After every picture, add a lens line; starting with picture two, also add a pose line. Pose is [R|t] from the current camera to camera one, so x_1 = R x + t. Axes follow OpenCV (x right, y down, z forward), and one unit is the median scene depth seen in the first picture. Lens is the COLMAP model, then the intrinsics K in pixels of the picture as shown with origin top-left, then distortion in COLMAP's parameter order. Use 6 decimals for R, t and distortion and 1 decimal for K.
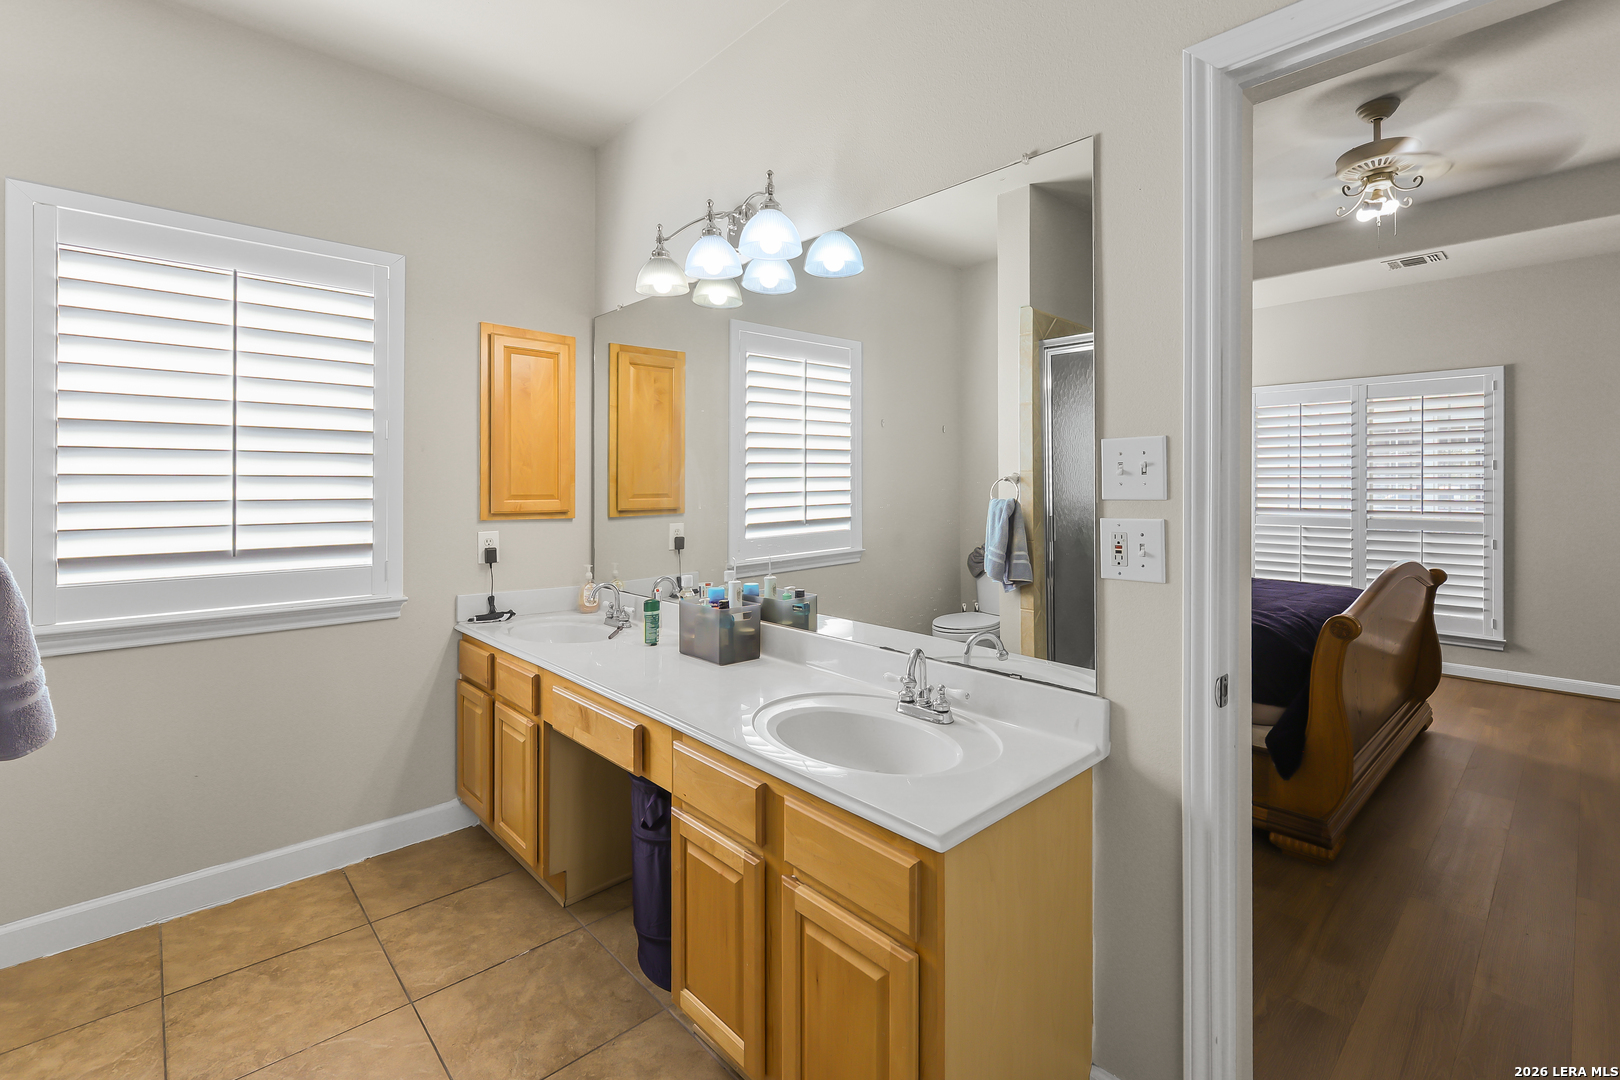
lens RADIAL K [[705.9, 0, 847.2], [0, 705.9, 486.8], [0, 0, 1]] dist [0.003789, -0.000260]
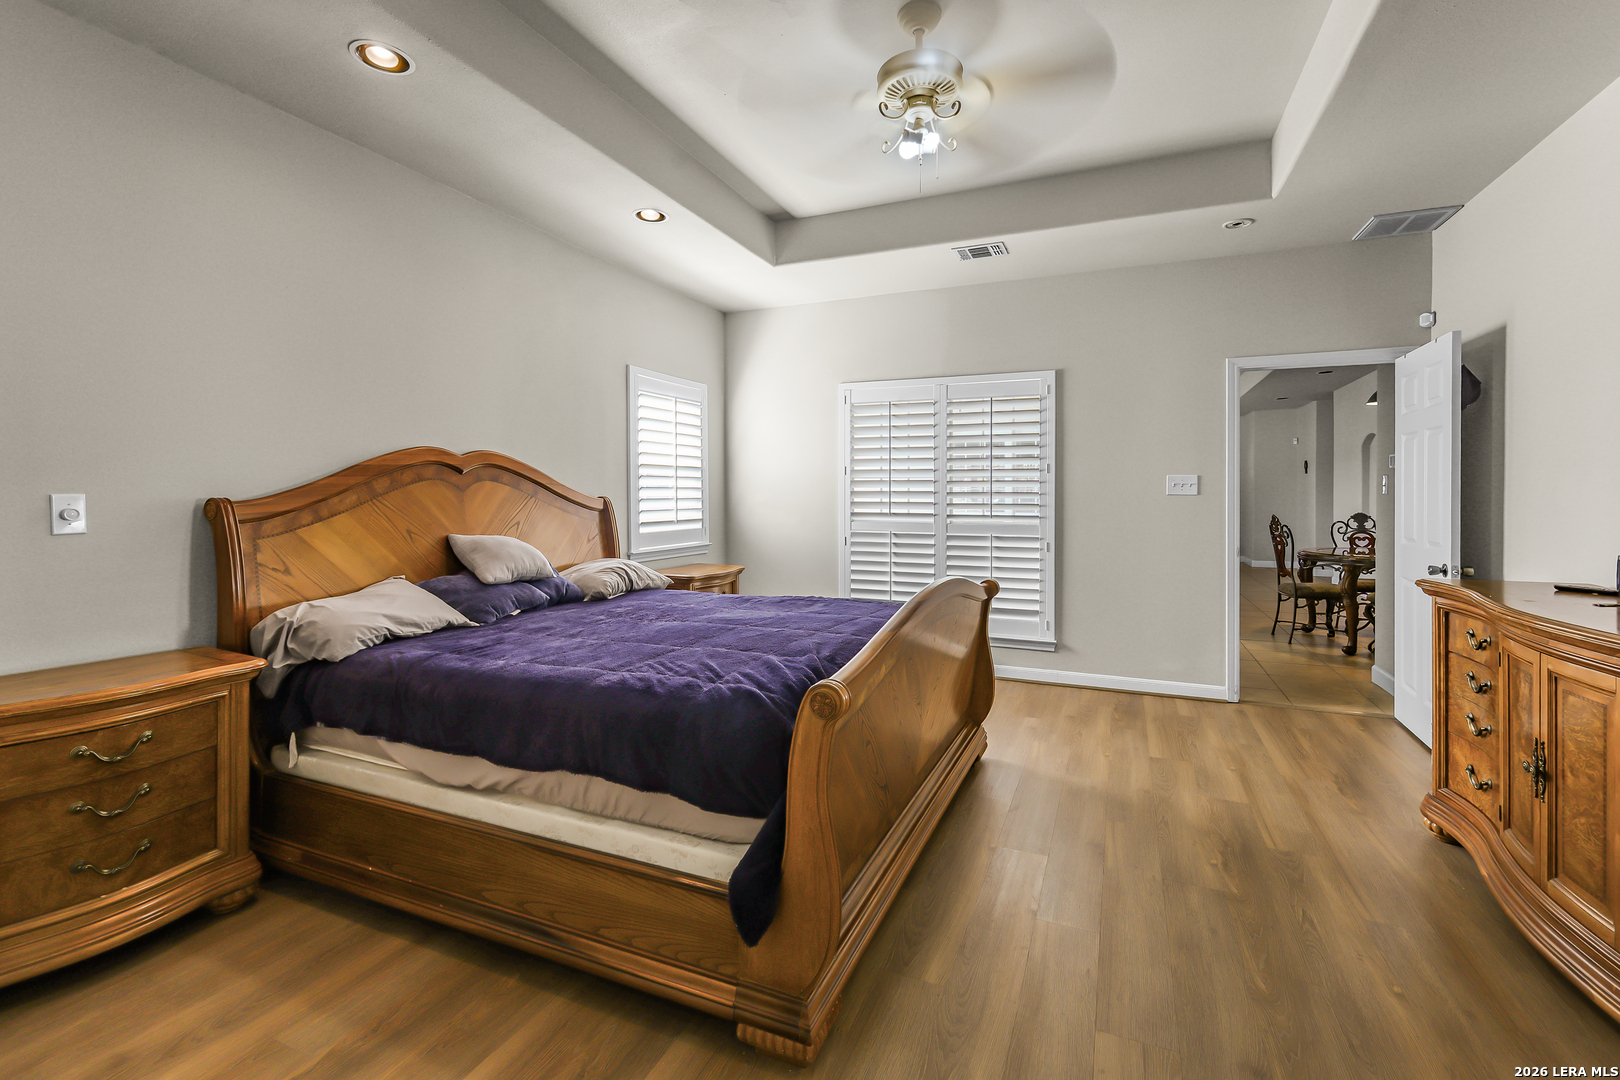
lens RADIAL K [[705.9, 0, 819.4], [0, 705.9, 499.8], [0, 0, 1]] dist [0.003789, -0.000260]
pose [[0.919504, -0.004588, 0.393053, 0.231194], [0.000728, 0.999950, 0.009970, 0.003869], [-0.393079, -0.008882, 0.919462, 0.213552]]
